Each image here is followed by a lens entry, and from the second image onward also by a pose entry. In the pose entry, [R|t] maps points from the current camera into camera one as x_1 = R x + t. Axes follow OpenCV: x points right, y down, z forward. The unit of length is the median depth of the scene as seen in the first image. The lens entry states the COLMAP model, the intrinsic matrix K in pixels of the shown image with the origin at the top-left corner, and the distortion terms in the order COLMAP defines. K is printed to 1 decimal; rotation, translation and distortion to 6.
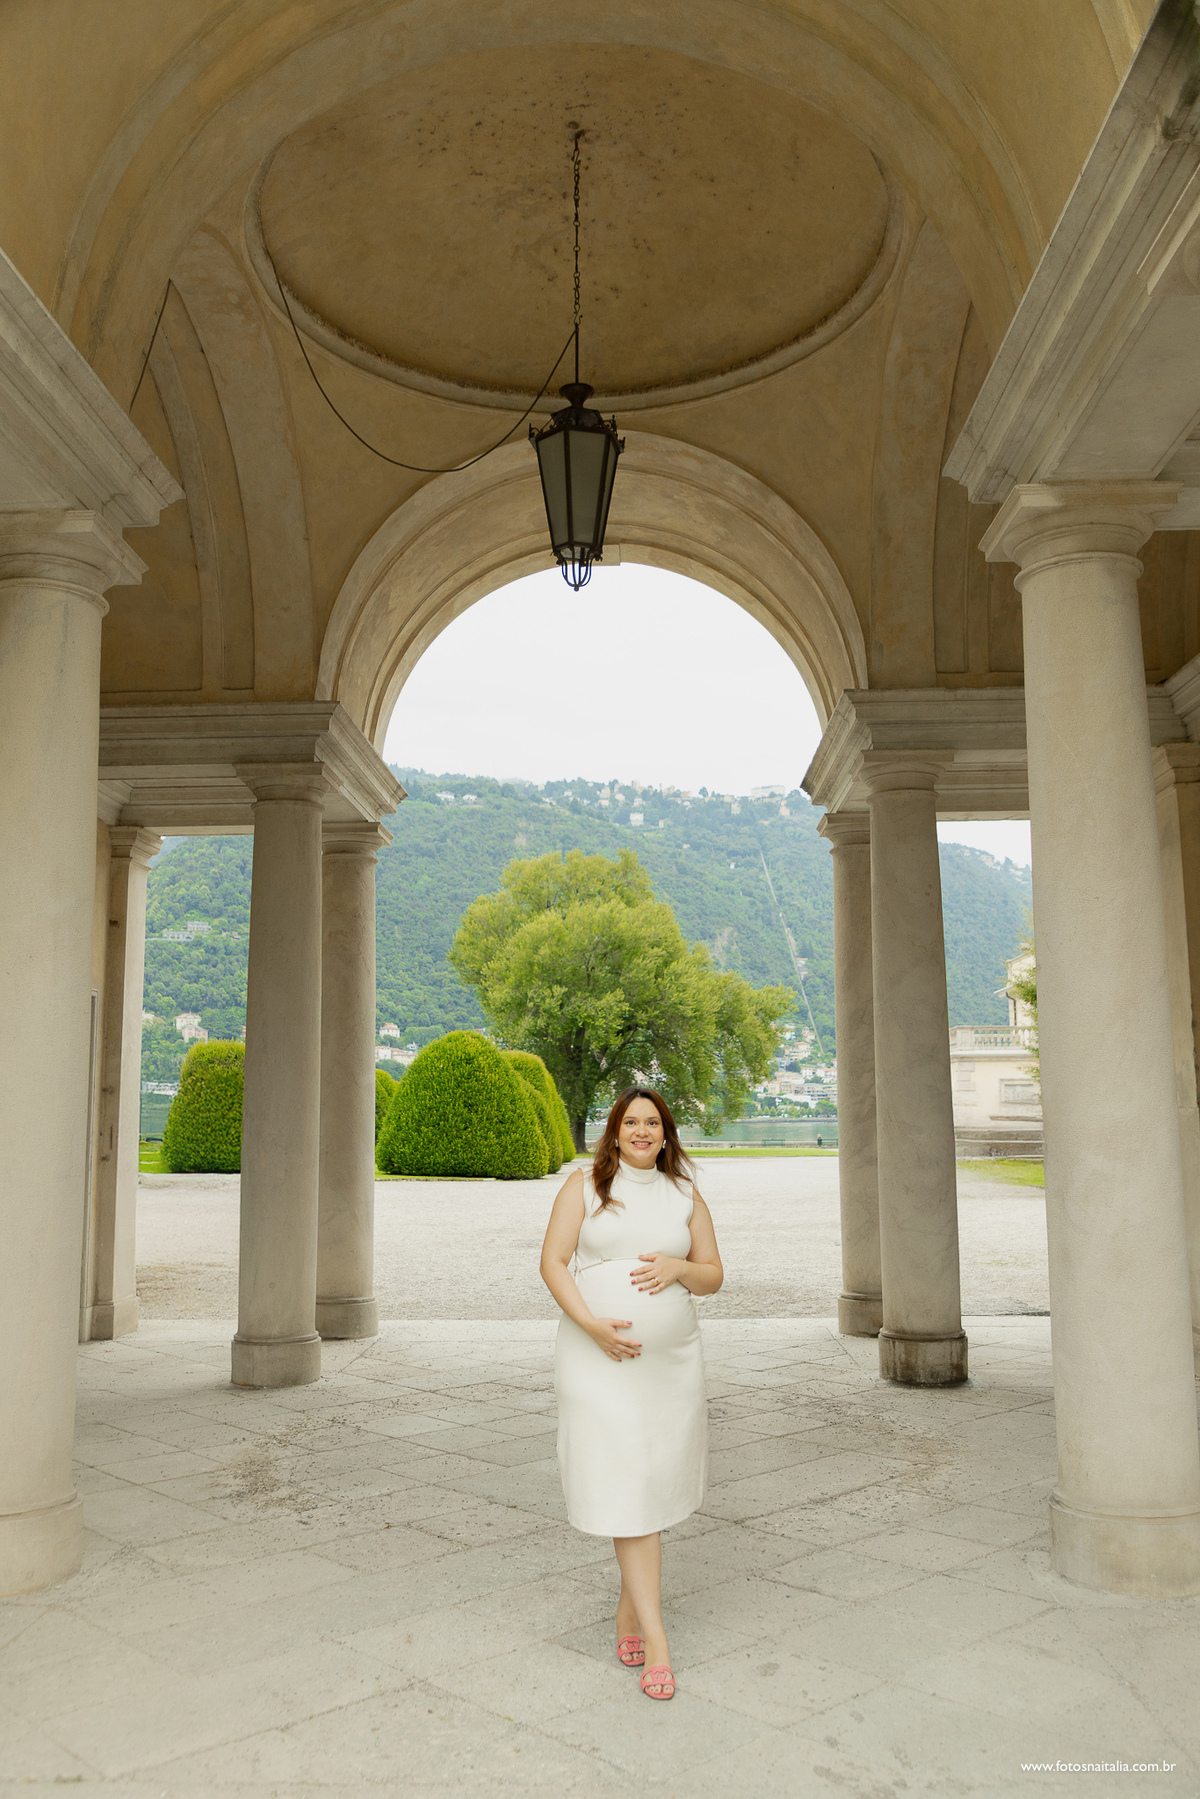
lens RADIAL K [[1546.5, 0, 583.1], [0, 1546.5, 902.4], [0, 0, 1]] dist [-0.011664, 0.001894]
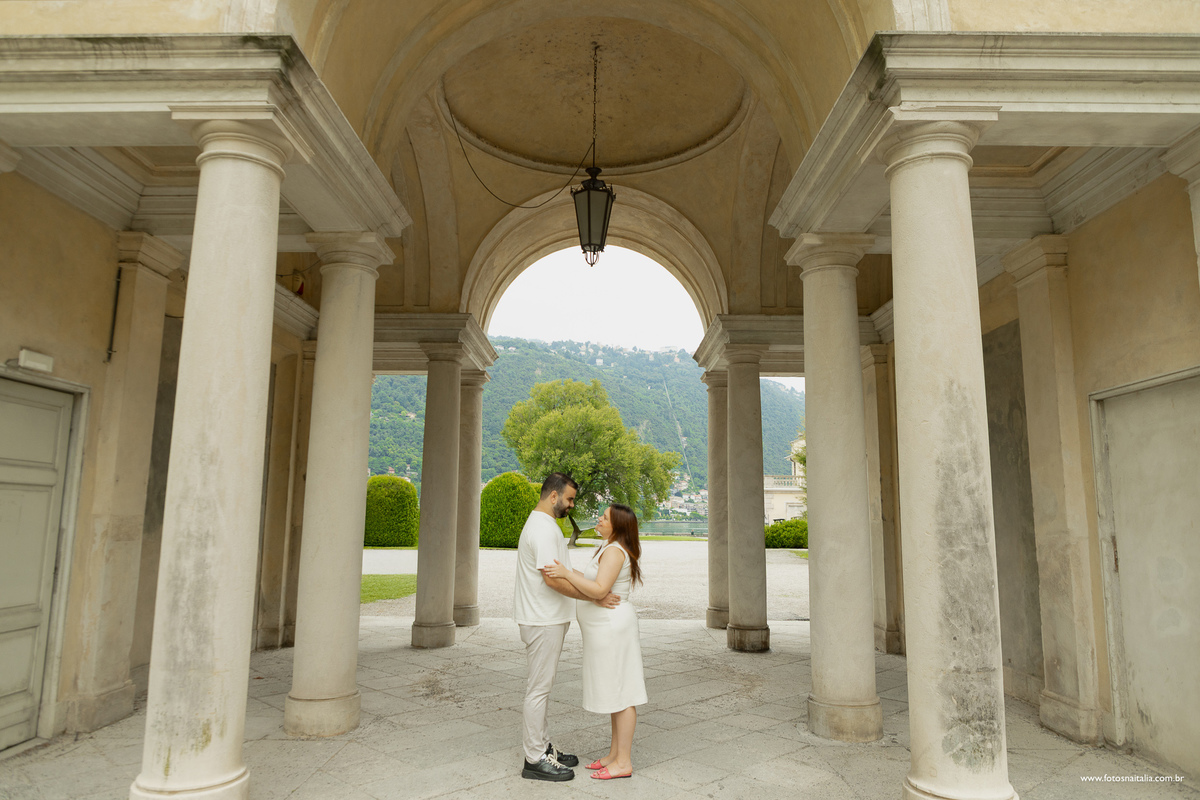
lens RADIAL K [[814.7, 0, 590.5], [0, 814.7, 398.6], [0, 0, 1]] dist [-0.008985, -0.001483]
pose [[0.999428, 0.022344, 0.025399, -0.024683], [-0.022143, 0.999721, -0.008168, -0.011837], [-0.025575, 0.007601, 0.999644, -0.082729]]
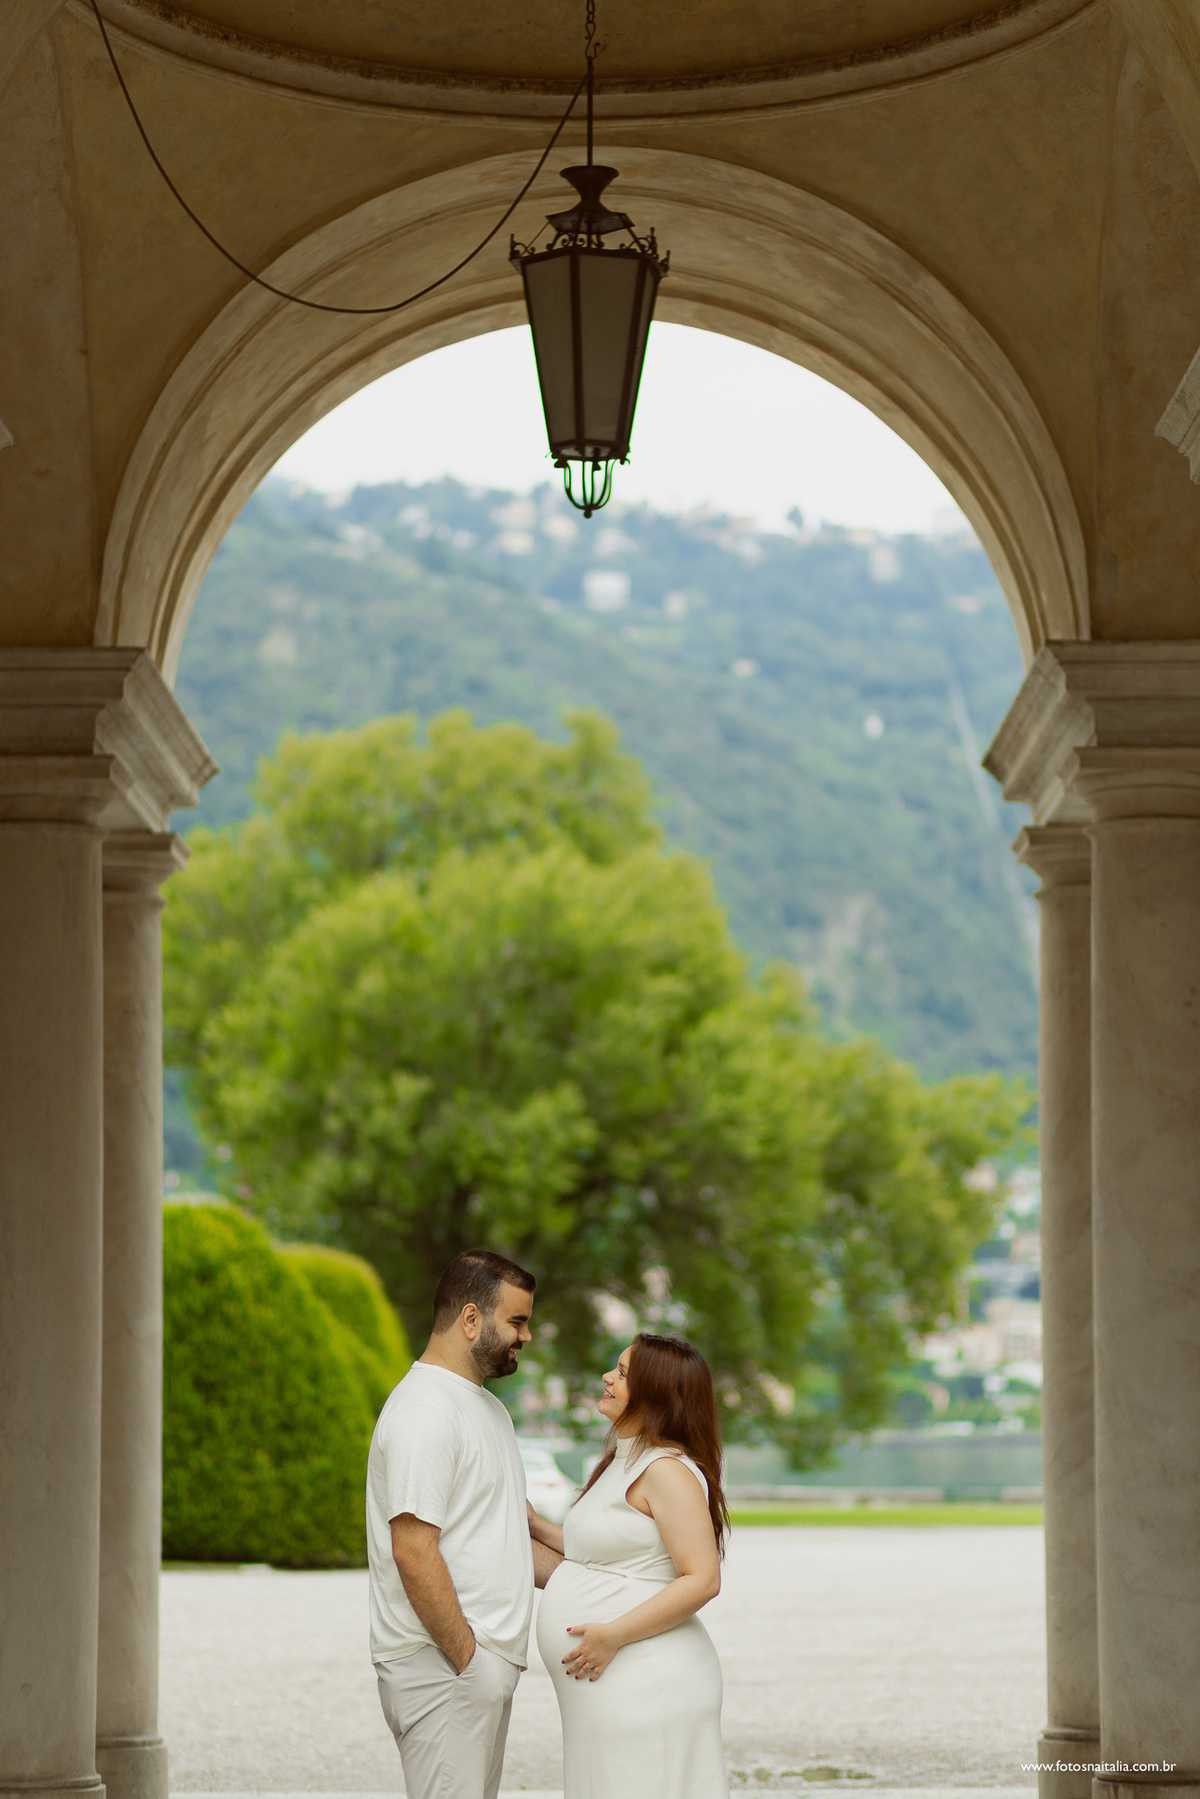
lens RADIAL K [[4450.9, 0, 607.4], [0, 4450.9, 897.2], [0, 0, 1]] dist [-0.031737, 0.000000]
pose [[0.999301, 0.008384, 0.036441, -0.048202], [-0.009082, 0.999778, 0.019025, -0.071987], [-0.036274, -0.019343, 0.999155, -0.604034]]
